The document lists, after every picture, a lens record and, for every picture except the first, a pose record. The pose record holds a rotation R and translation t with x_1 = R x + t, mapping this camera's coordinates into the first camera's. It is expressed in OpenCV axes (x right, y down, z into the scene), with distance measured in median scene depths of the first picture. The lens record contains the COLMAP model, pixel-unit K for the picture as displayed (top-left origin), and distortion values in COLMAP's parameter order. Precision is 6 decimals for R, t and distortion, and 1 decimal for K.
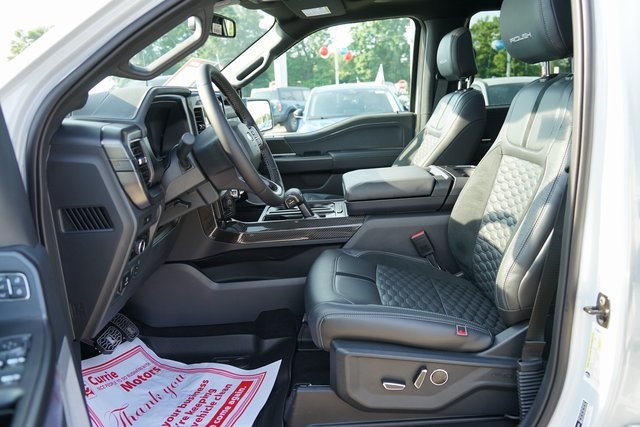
lens RADIAL K [[576.8, 0, 320.0], [0, 576.8, 213.5], [0, 0, 1]] dist [0.009069, 0.007001]
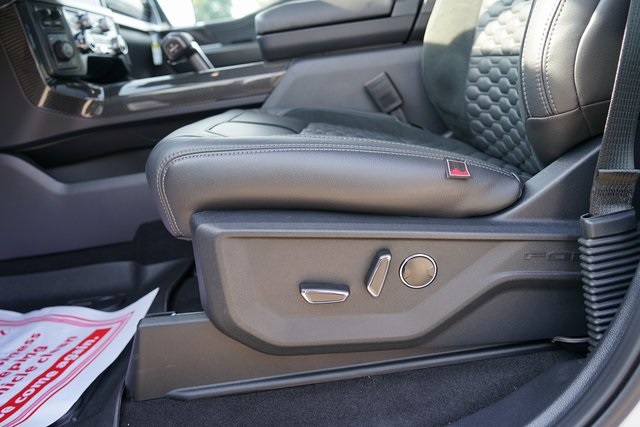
lens RADIAL K [[554.5, 0, 320.0], [0, 554.5, 213.5], [0, 0, 1]] dist [-0.002541, 0.003164]
pose [[0.996685, -0.079193, 0.018626, 0.097630], [0.078490, 0.996270, 0.035843, 0.173799], [-0.021395, -0.034262, 0.999184, 0.440382]]
